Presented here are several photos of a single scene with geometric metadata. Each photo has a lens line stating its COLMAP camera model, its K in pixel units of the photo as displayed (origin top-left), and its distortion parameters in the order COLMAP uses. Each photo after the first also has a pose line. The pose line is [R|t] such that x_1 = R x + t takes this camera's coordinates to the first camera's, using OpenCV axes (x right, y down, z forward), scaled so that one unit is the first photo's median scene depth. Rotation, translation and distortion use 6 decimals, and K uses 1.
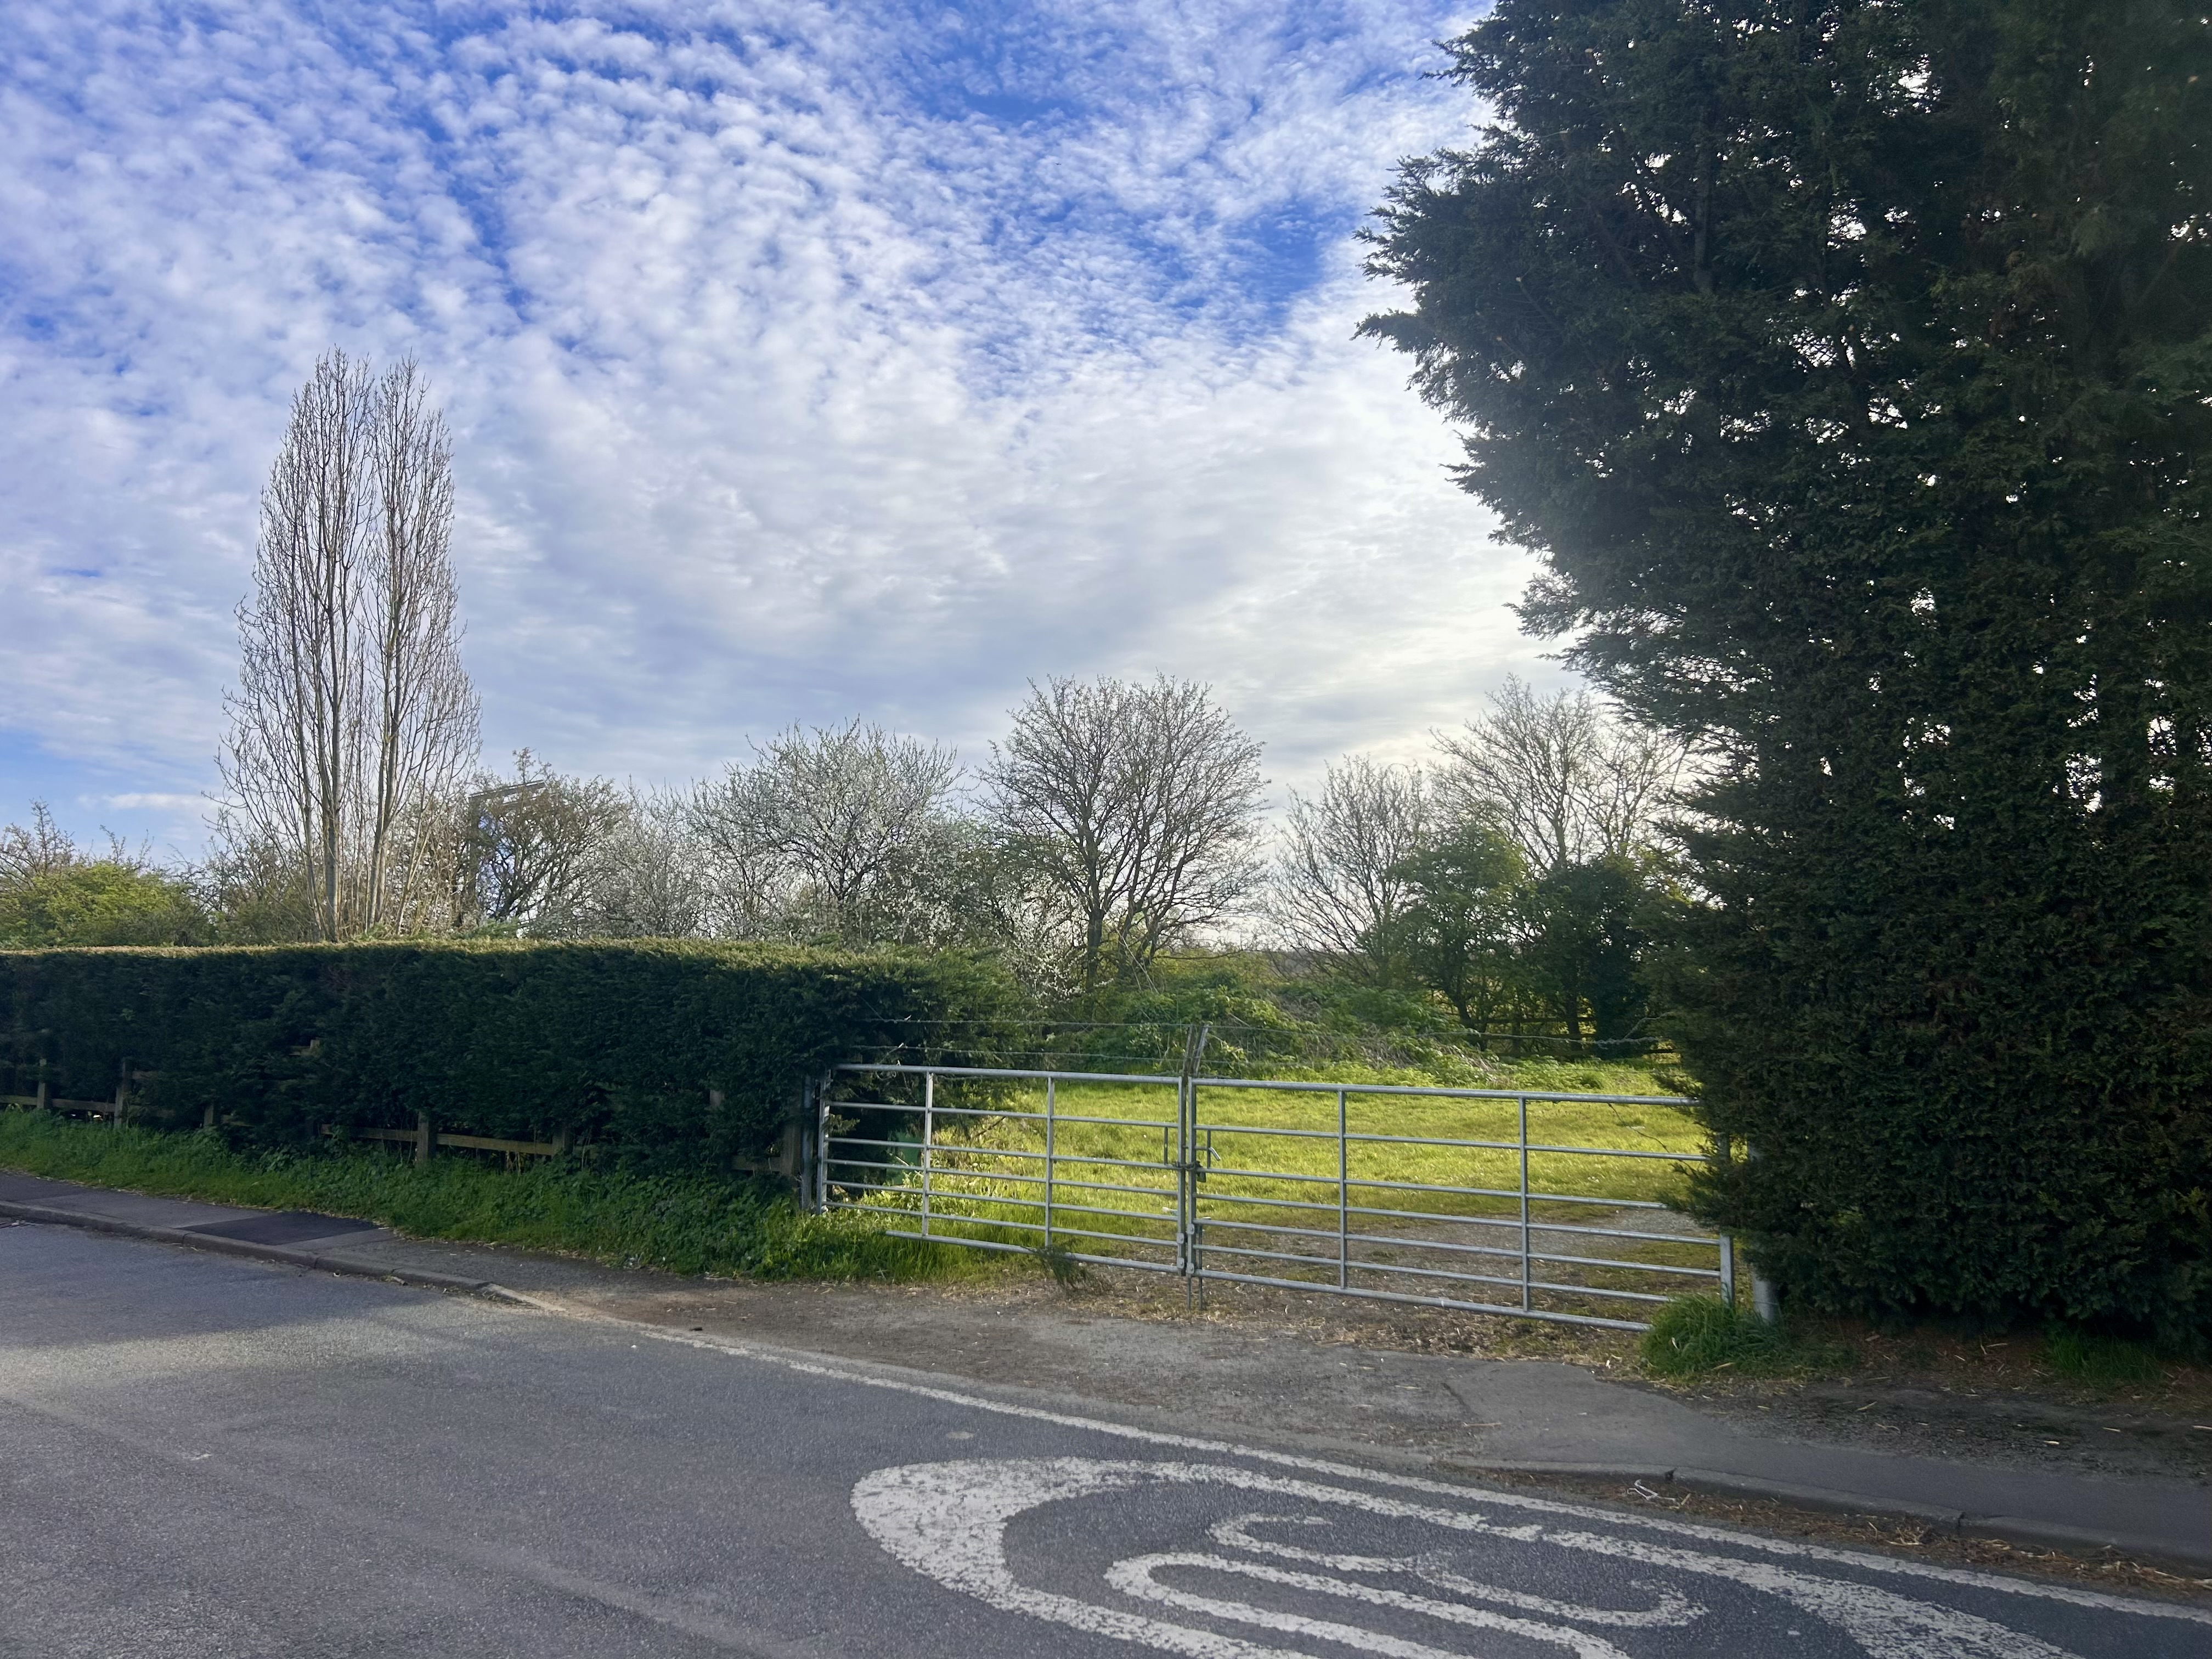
lens RADIAL K [[1635.1, 0, 1051.3], [0, 1635.1, 821.5], [0, 0, 1]] dist [0.084855, -0.053521]
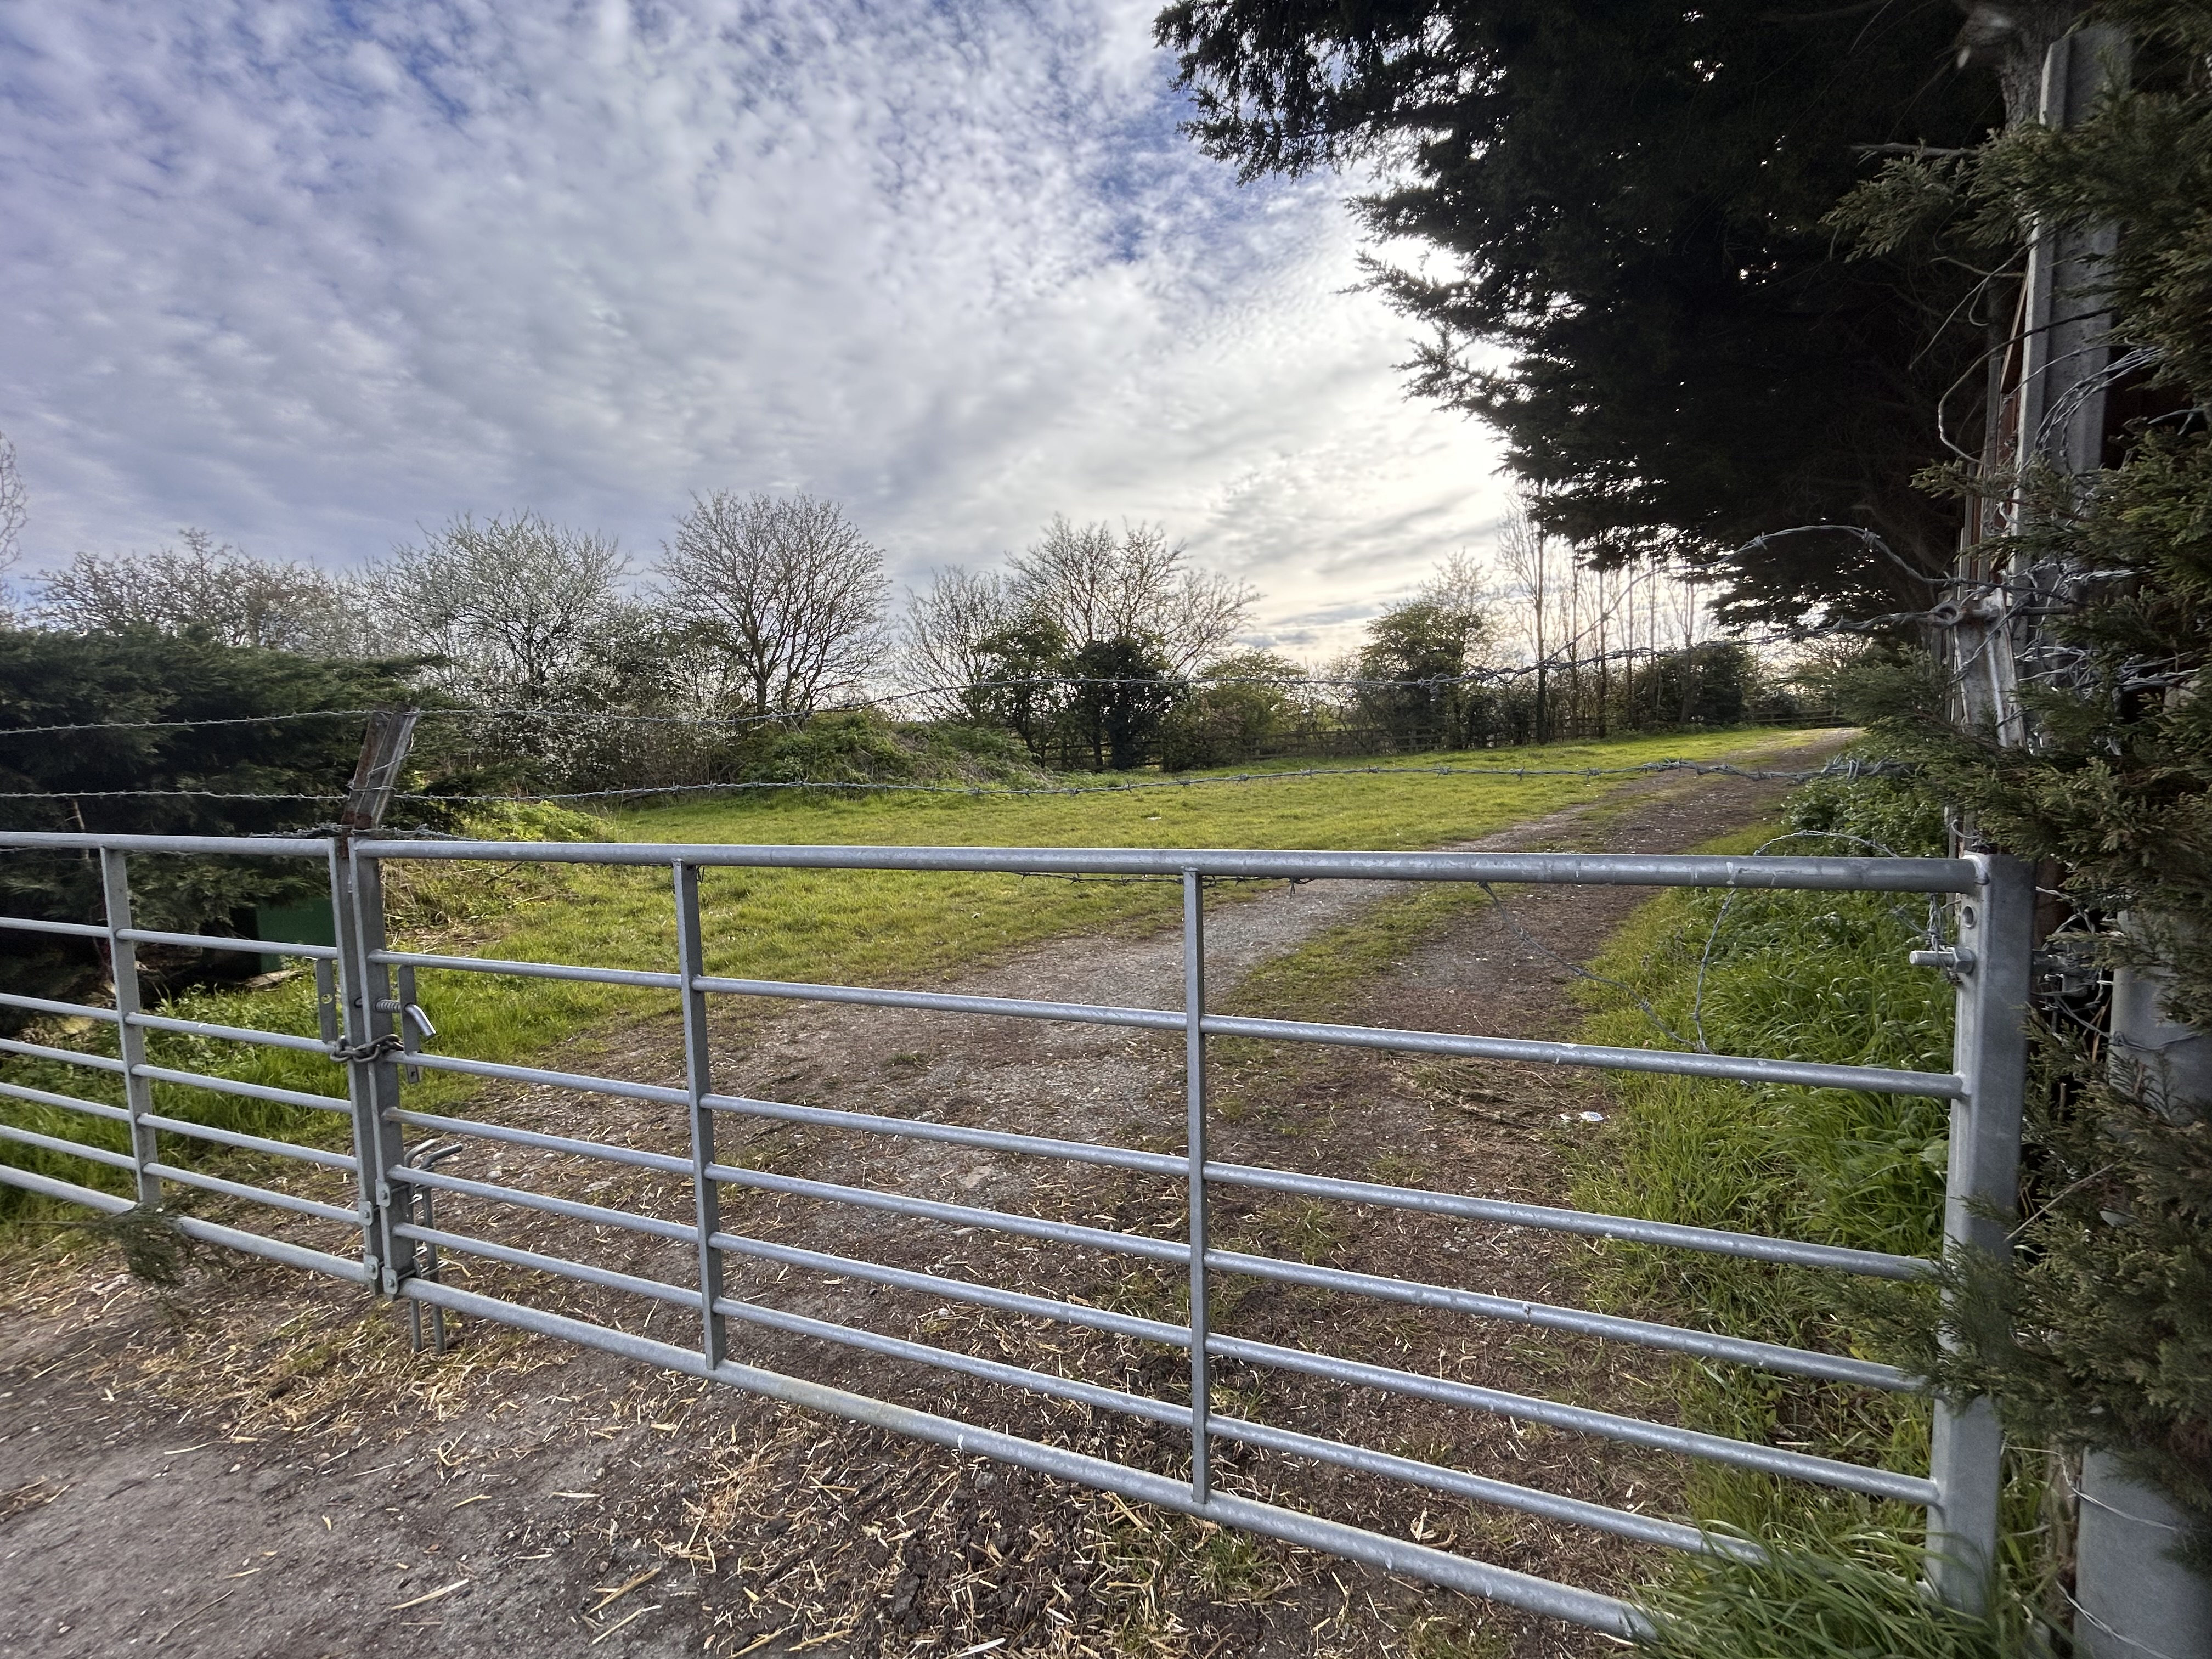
lens RADIAL K [[897.3, 0, 1110.2], [0, 897.3, 829.1], [0, 0, 1]] dist [-0.000652, -0.000372]
pose [[0.945107, -0.064254, 0.320381, 0.053648], [-0.000503, 0.980189, 0.198066, 0.031119], [-0.326760, -0.187355, 0.926351, 0.207712]]
